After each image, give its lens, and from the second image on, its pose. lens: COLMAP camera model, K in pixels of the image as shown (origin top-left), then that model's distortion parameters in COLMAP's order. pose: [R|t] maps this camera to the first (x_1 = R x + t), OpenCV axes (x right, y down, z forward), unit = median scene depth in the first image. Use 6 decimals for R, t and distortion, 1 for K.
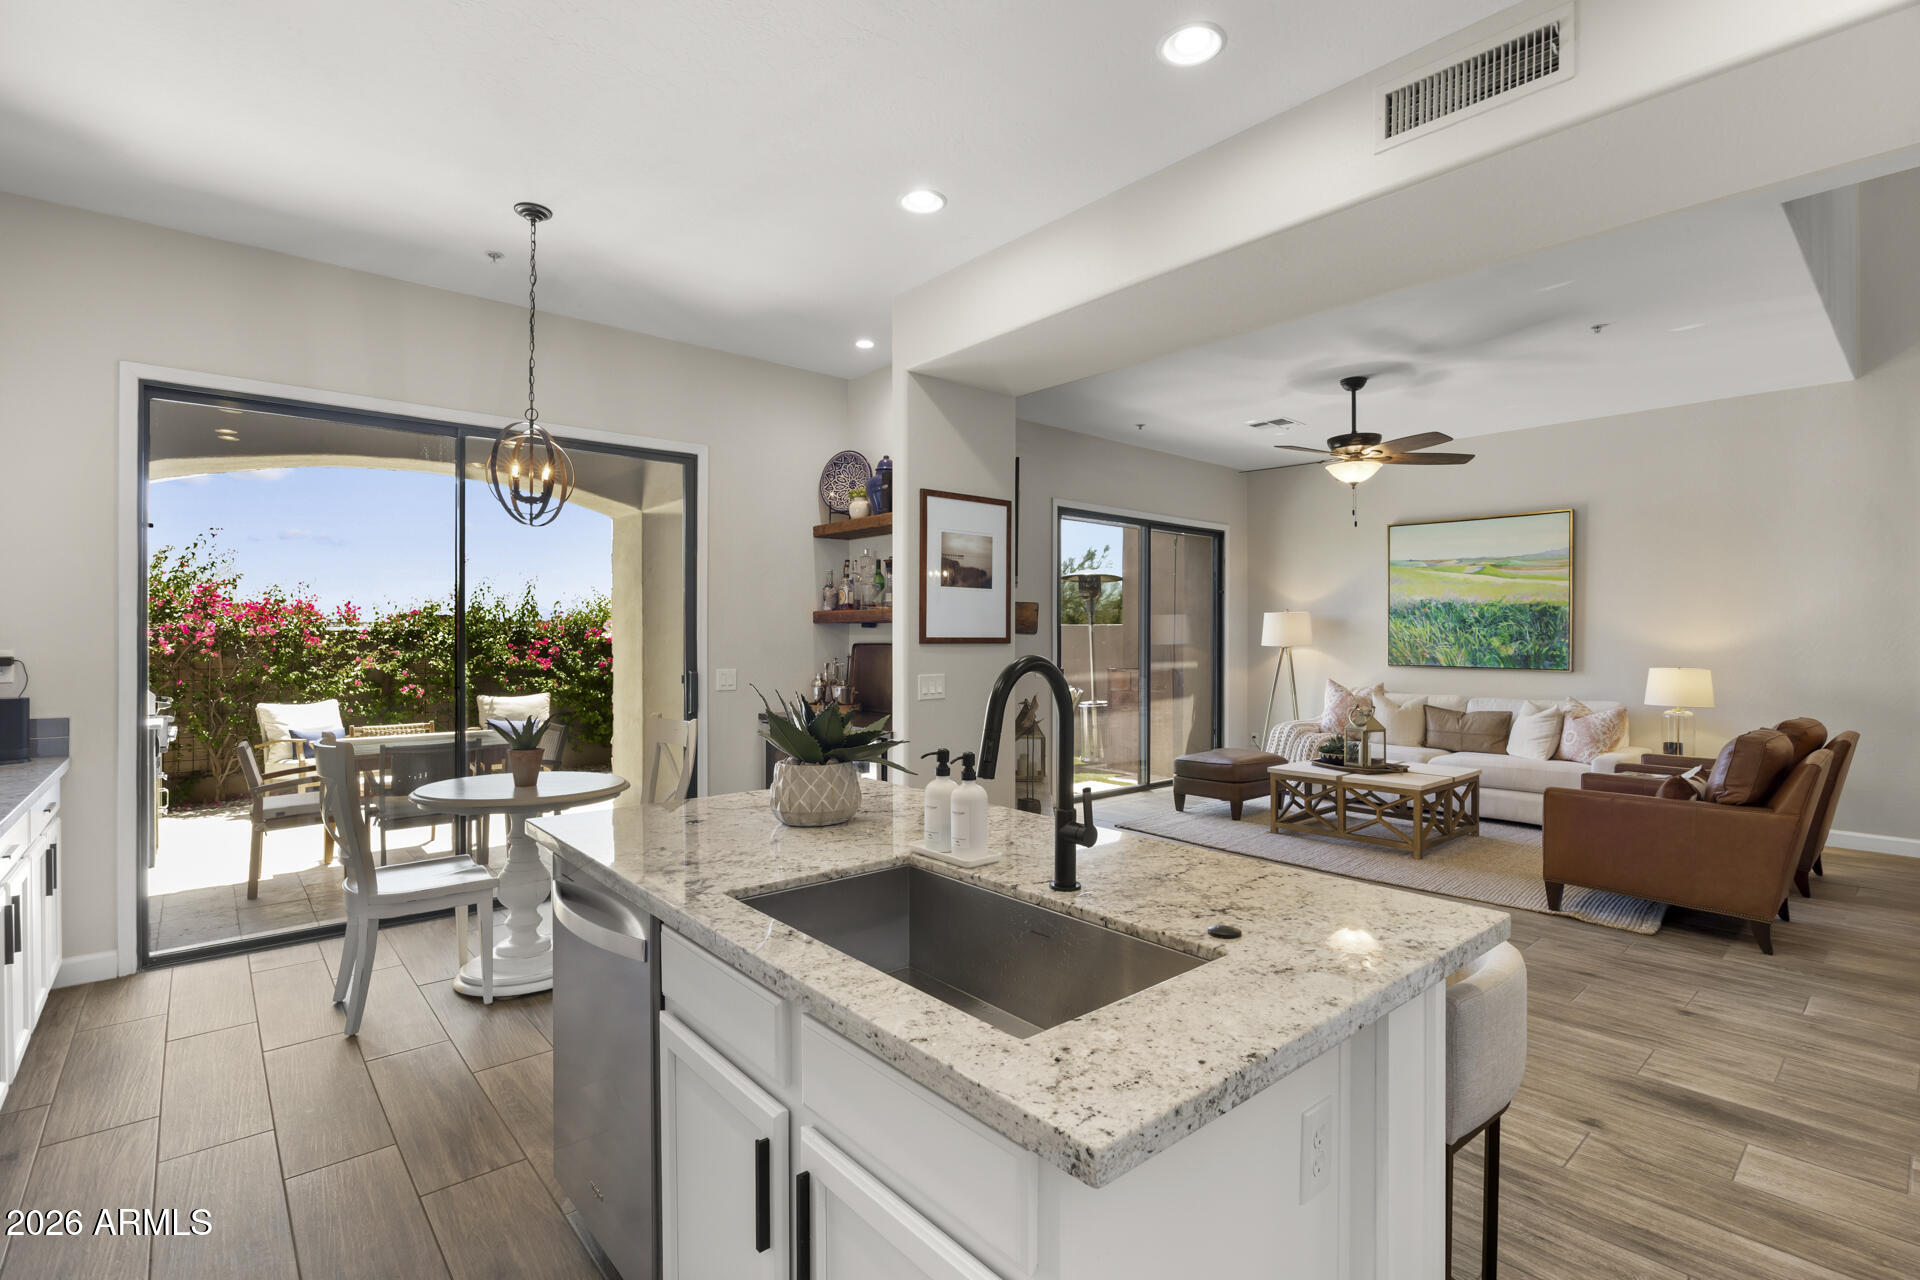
lens RADIAL K [[881.5, 0, 948.8], [0, 881.5, 638.8], [0, 0, 1]] dist [-0.016192, -0.000263]
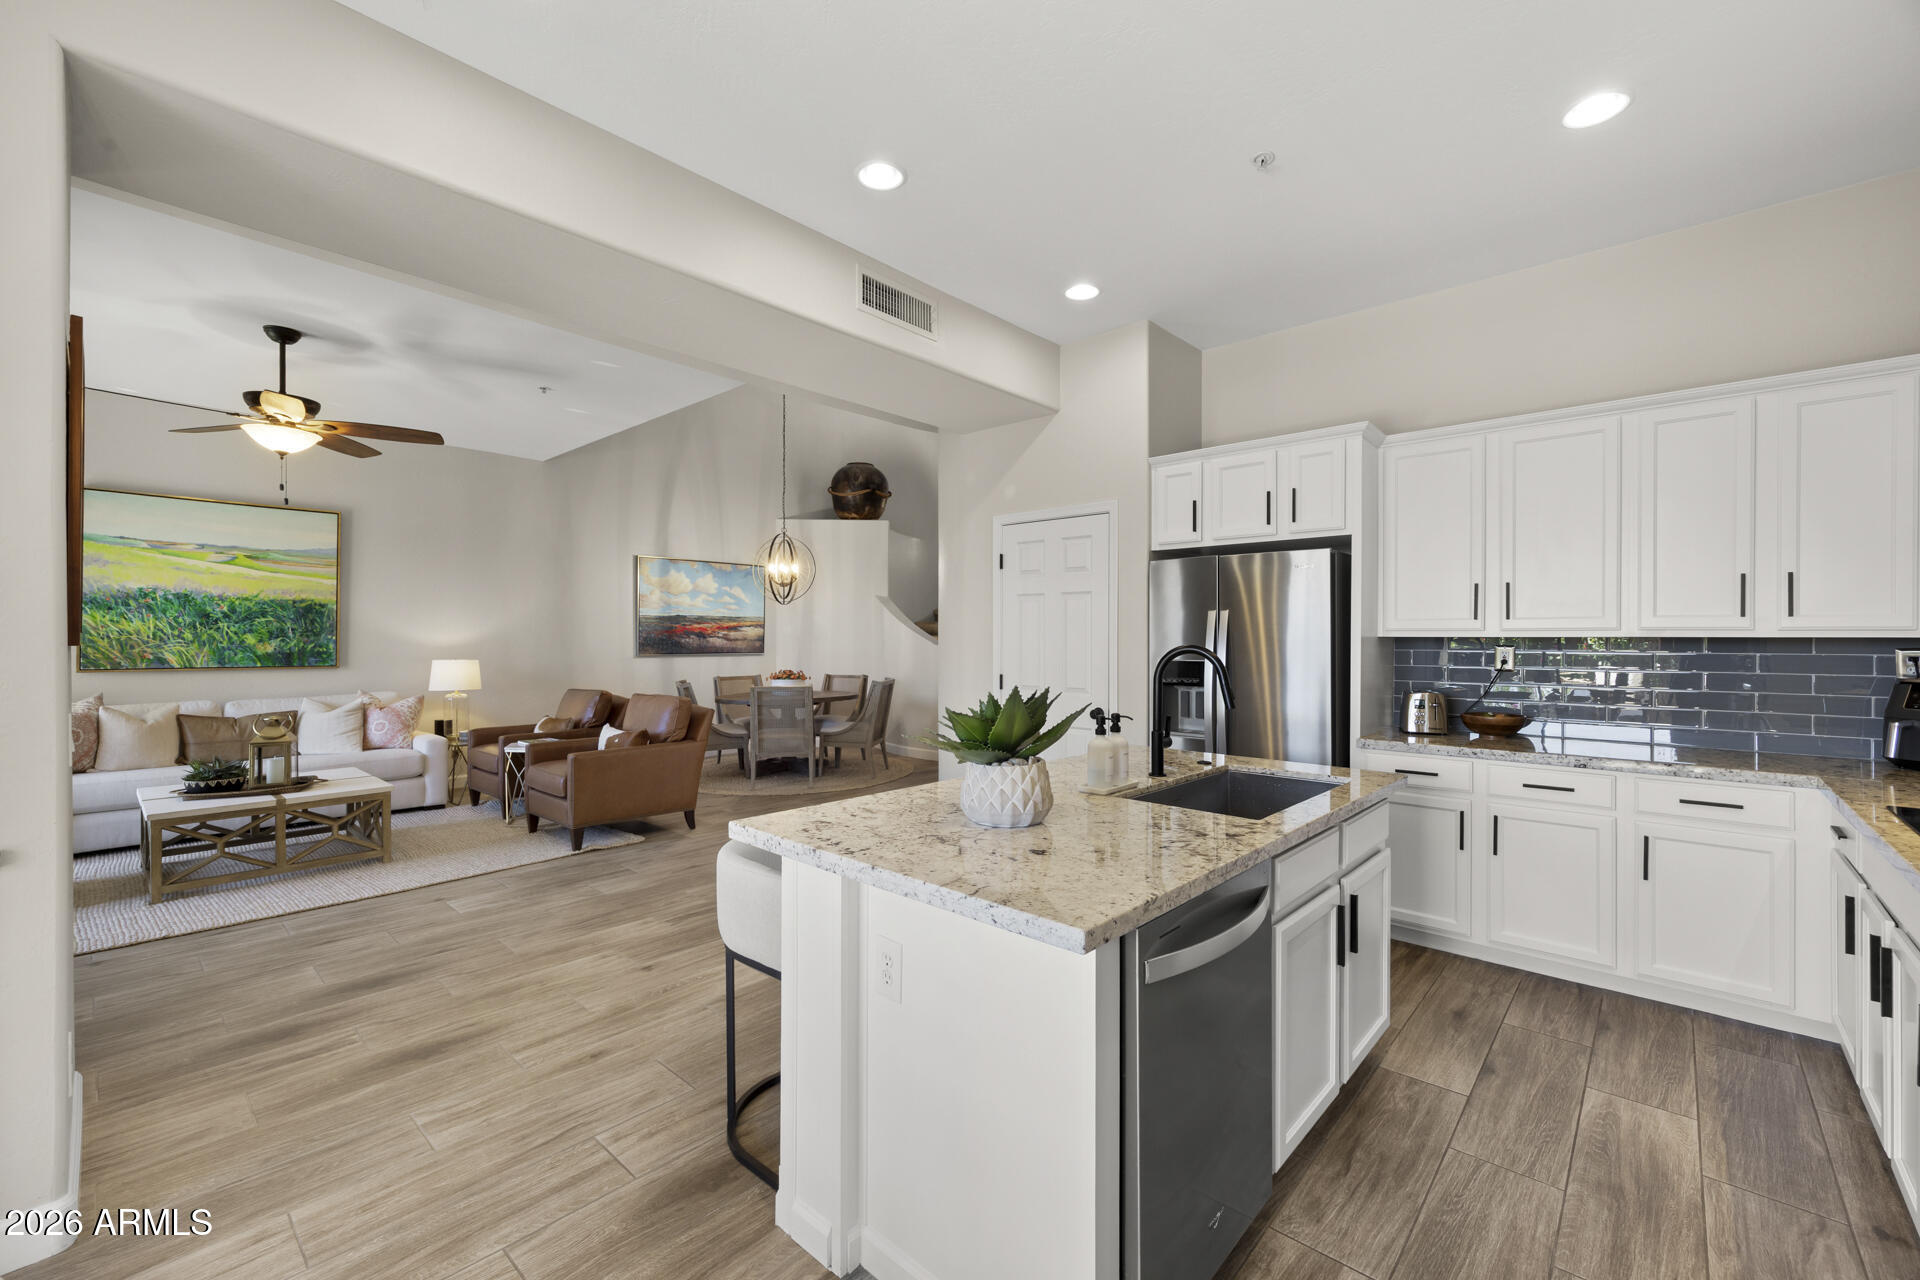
lens RADIAL K [[802.7, 0, 972.6], [0, 802.7, 639.4], [0, 0, 1]] dist [0.002954, 0.000345]
pose [[-0.130902, -0.005041, 0.991382, -0.336609], [-0.000281, 0.999987, 0.005048, -0.000568], [-0.991395, 0.000382, -0.130902, 0.369977]]
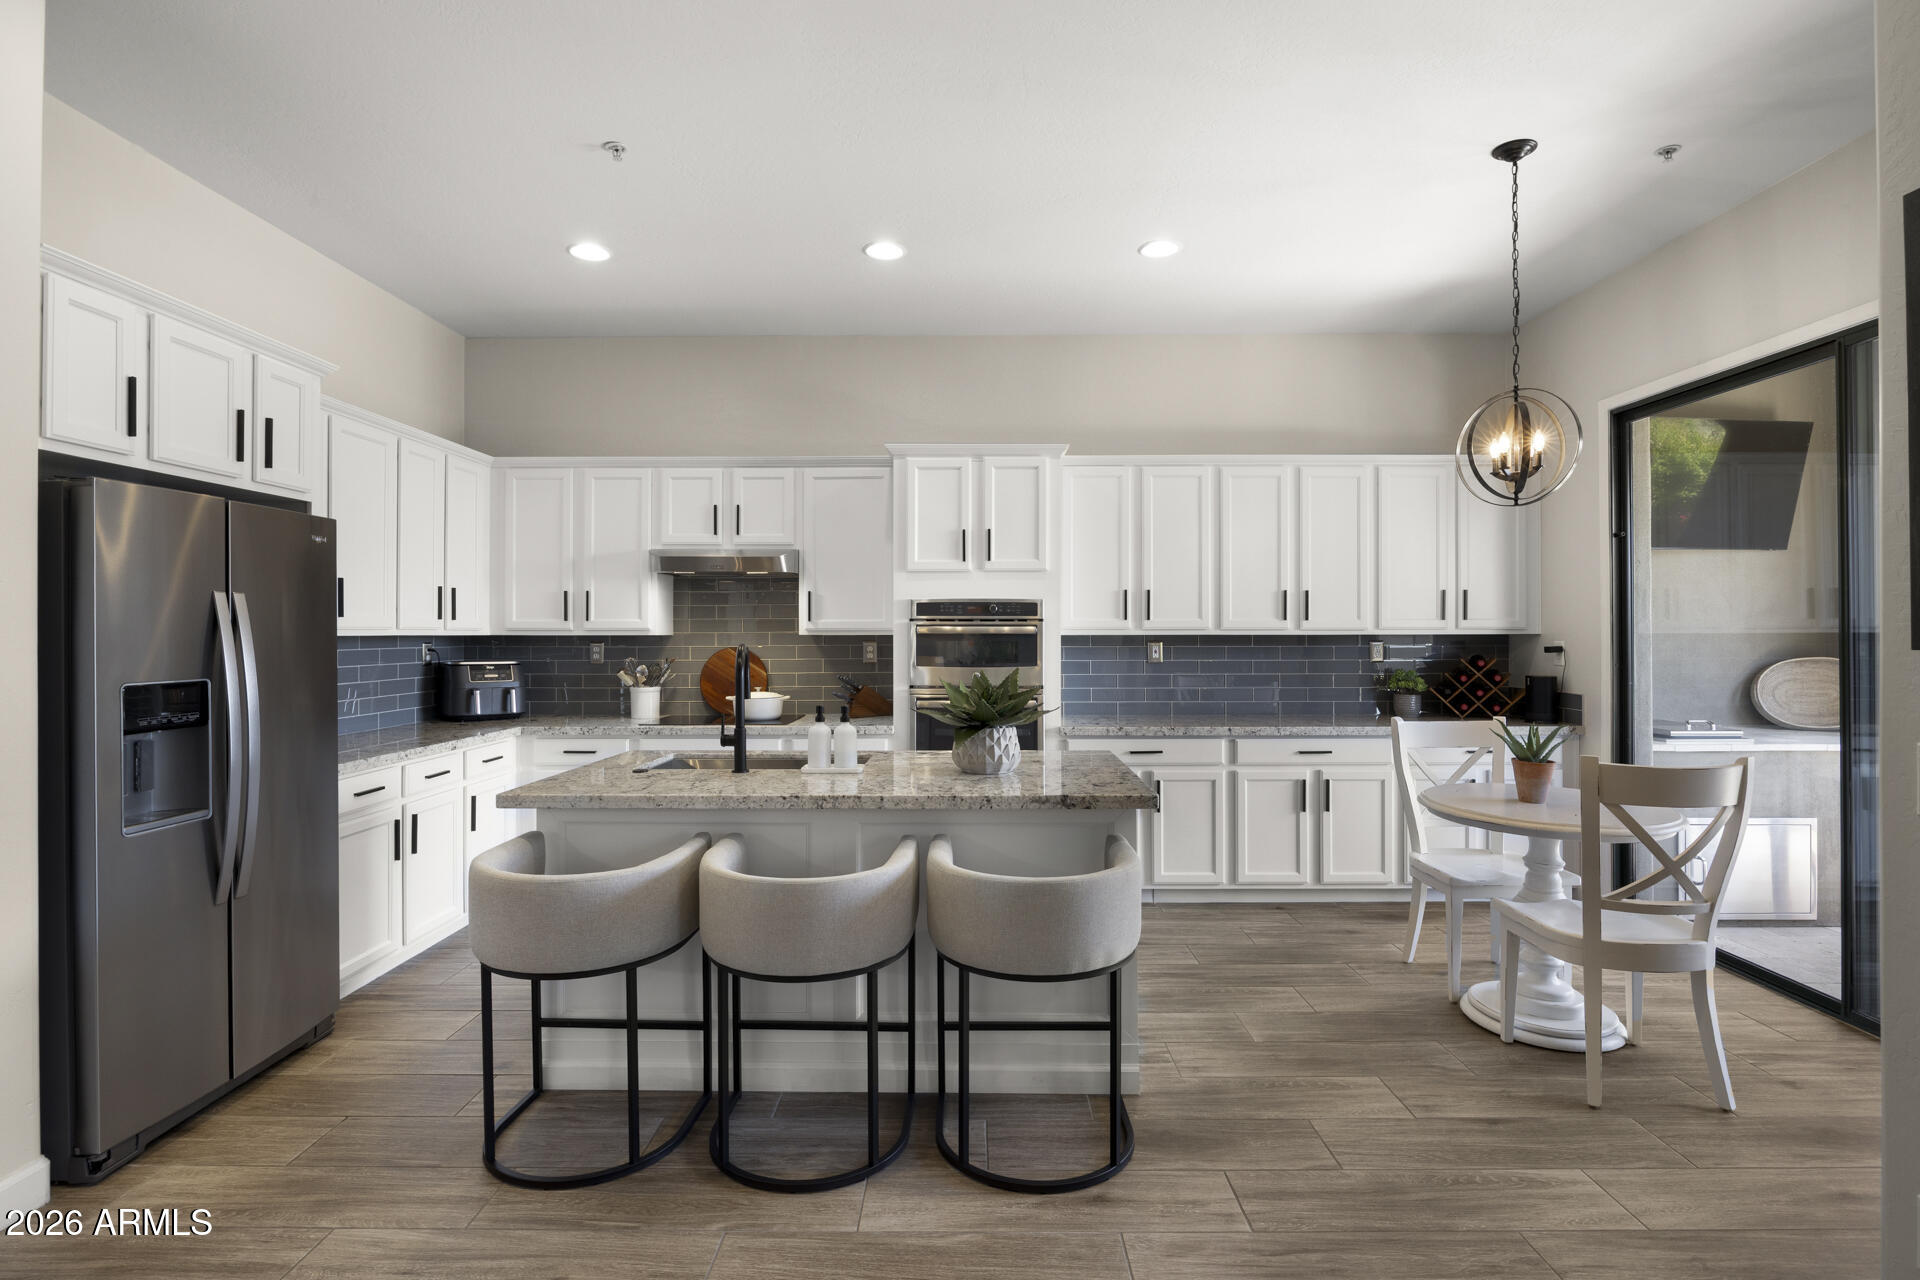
lens RADIAL K [[953.0, 0, 963.0], [0, 953.0, 626.6], [0, 0, 1]] dist [-0.010999, -0.000990]
pose [[-0.652249, -0.002596, -0.758001, 0.308202], [0.001132, 0.999990, -0.004399, -0.001944], [0.758004, -0.003727, -0.652239, 0.613389]]
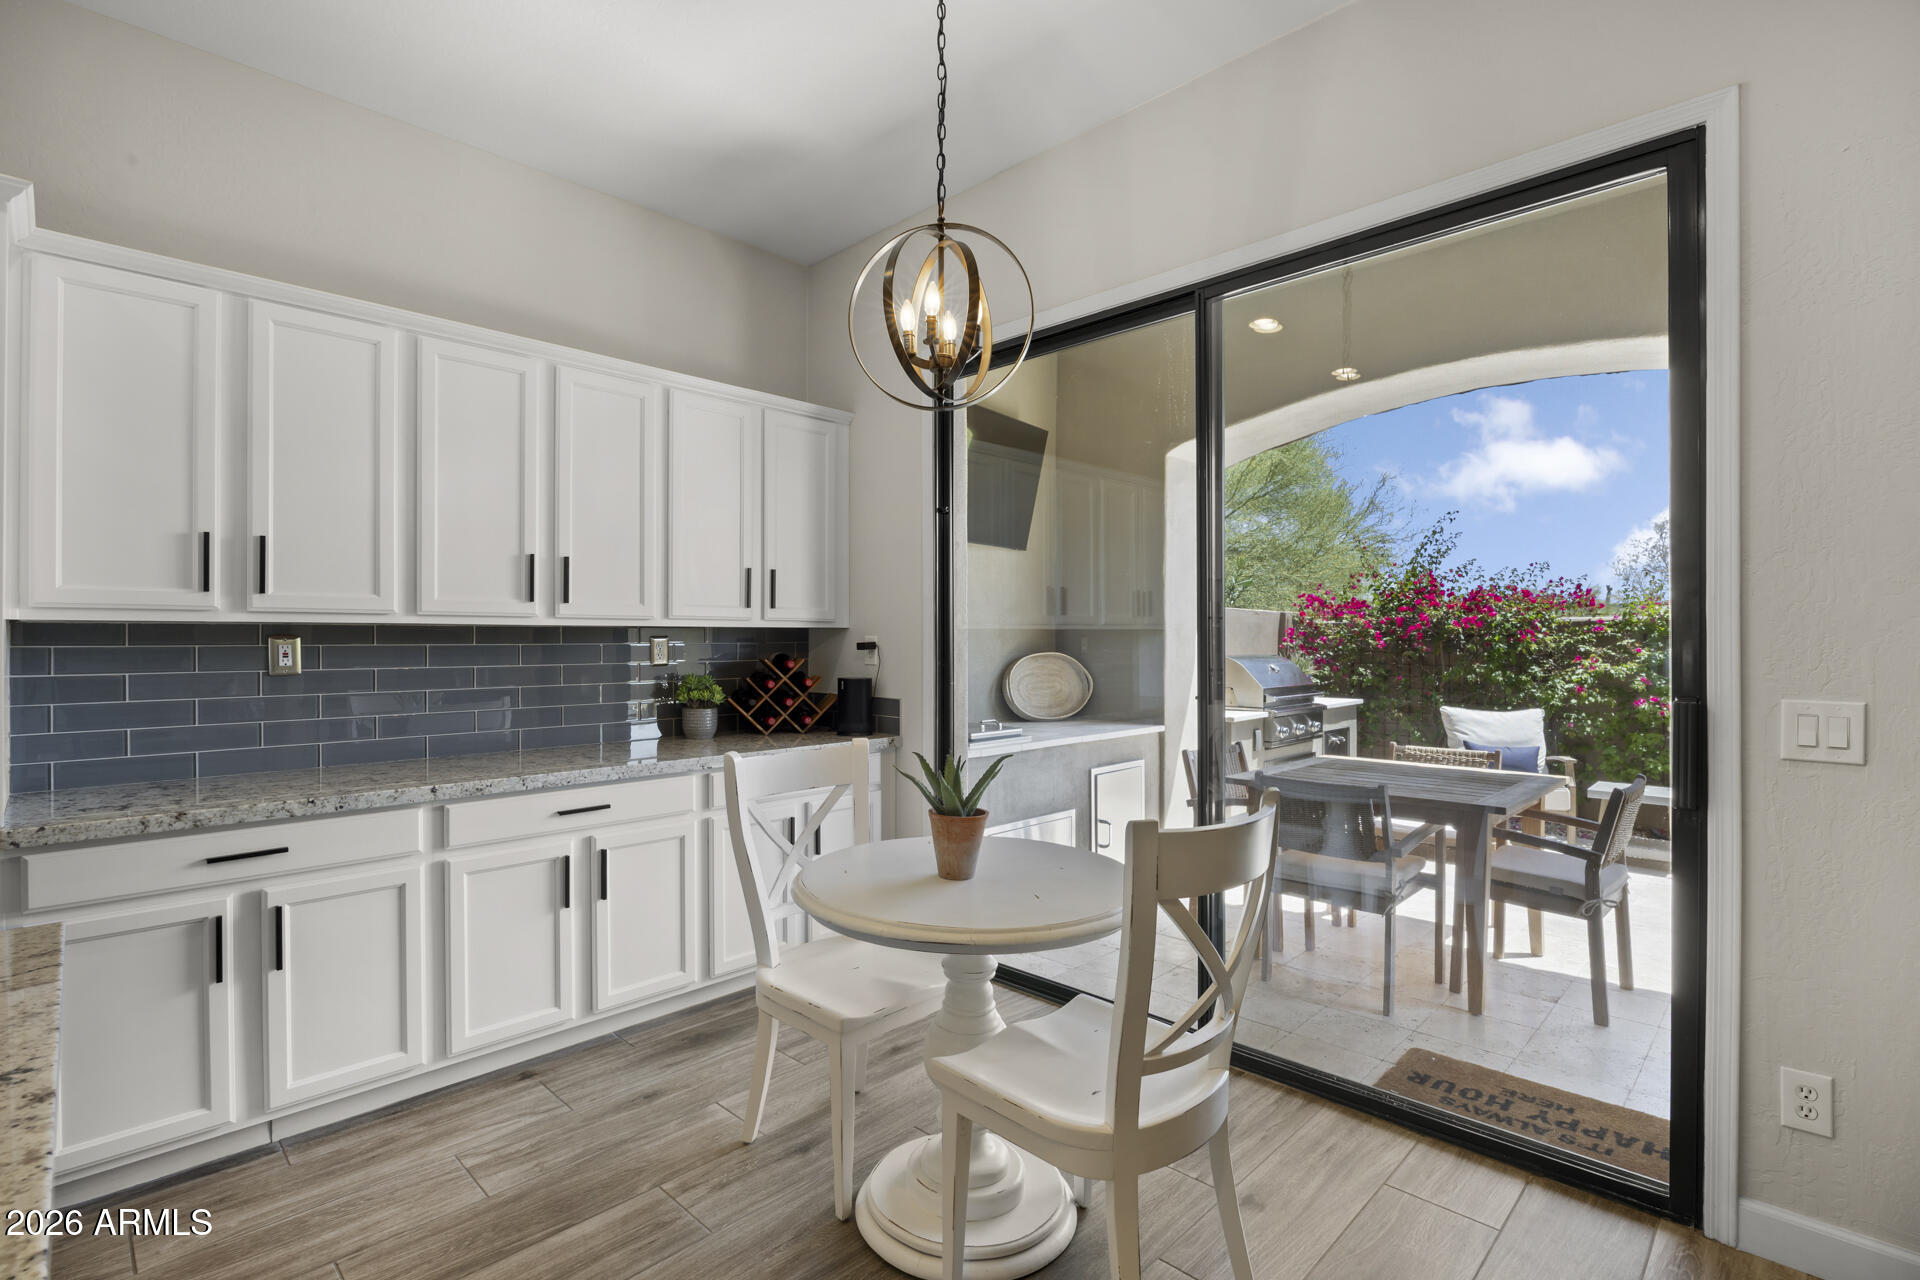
lens RADIAL K [[881.5, 0, 964.7], [0, 881.5, 641.0], [0, 0, 1]] dist [-0.016192, -0.000263]
pose [[0.098468, 0.001465, -0.995139, 0.034650], [0.000264, 0.999999, 0.001498, 0.008630], [0.995140, -0.000410, 0.098467, 0.489859]]
